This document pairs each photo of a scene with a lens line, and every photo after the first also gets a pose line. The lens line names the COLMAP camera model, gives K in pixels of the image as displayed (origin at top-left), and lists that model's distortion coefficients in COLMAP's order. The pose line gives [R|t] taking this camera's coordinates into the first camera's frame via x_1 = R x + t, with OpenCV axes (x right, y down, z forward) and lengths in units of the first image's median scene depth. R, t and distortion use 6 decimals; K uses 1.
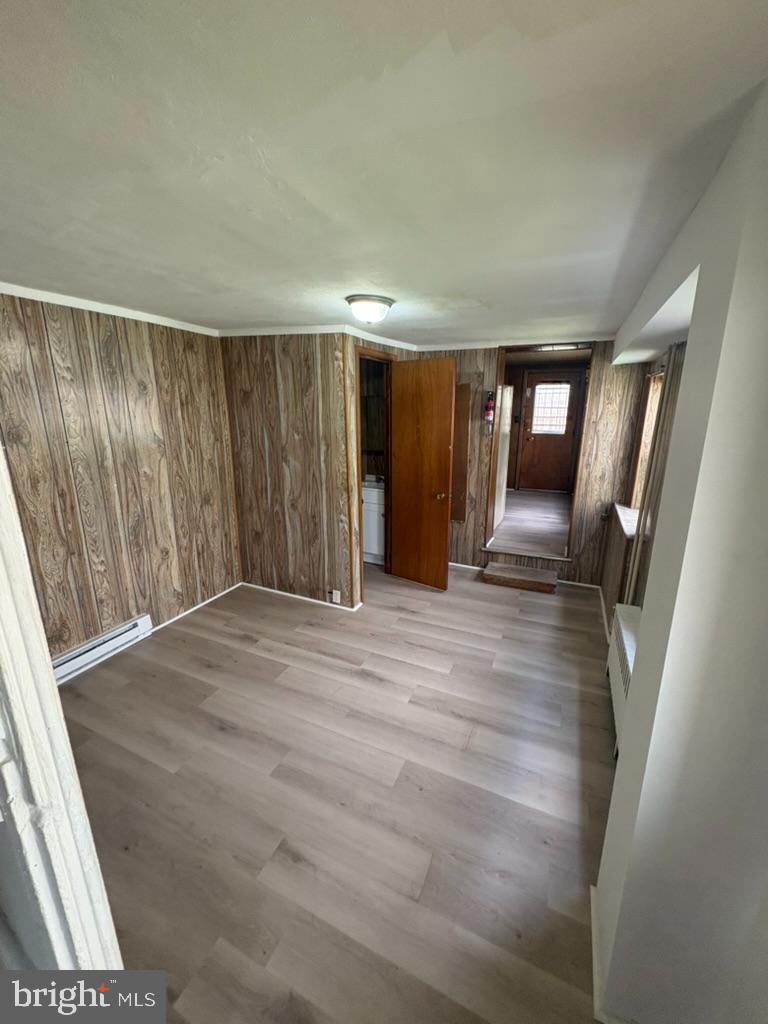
lens RADIAL K [[410.0, 0, 384.2], [0, 410.0, 509.5], [0, 0, 1]] dist [0.002088, -0.000623]
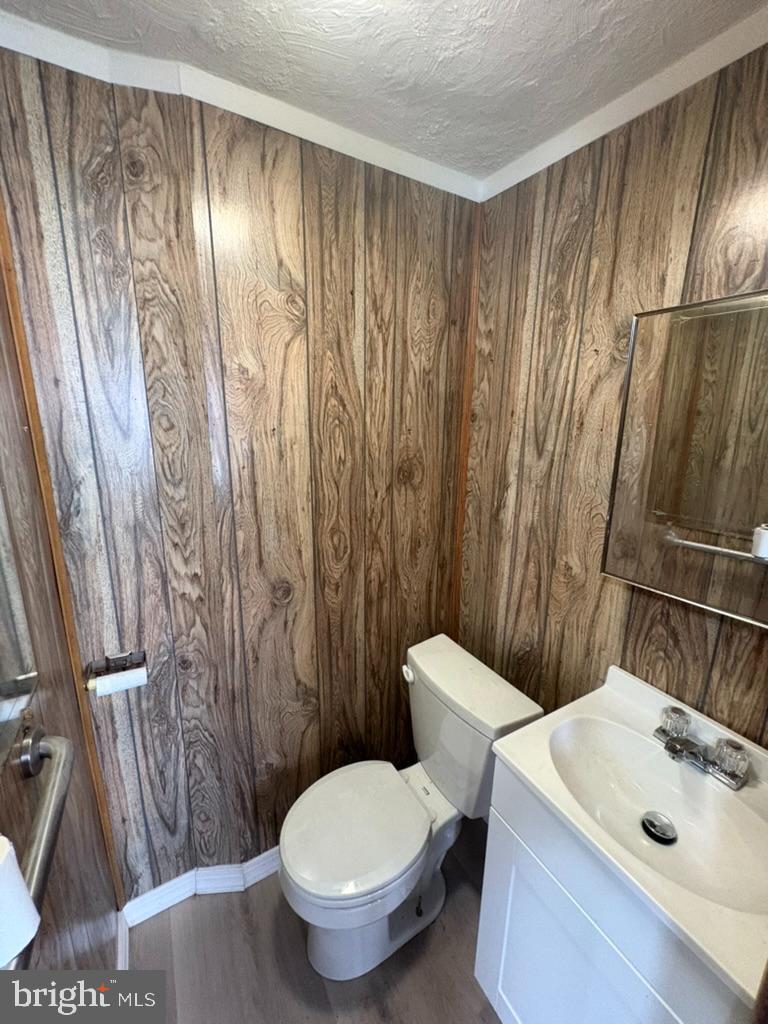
lens RADIAL K [[410.0, 0, 383.4], [0, 410.0, 504.8], [0, 0, 1]] dist [0.002088, -0.000623]
pose [[0.822885, 0.132486, -0.552546, -0.240650], [-0.147732, 0.988880, 0.017096, 0.002684], [0.548666, 0.067561, 0.833307, 0.701044]]
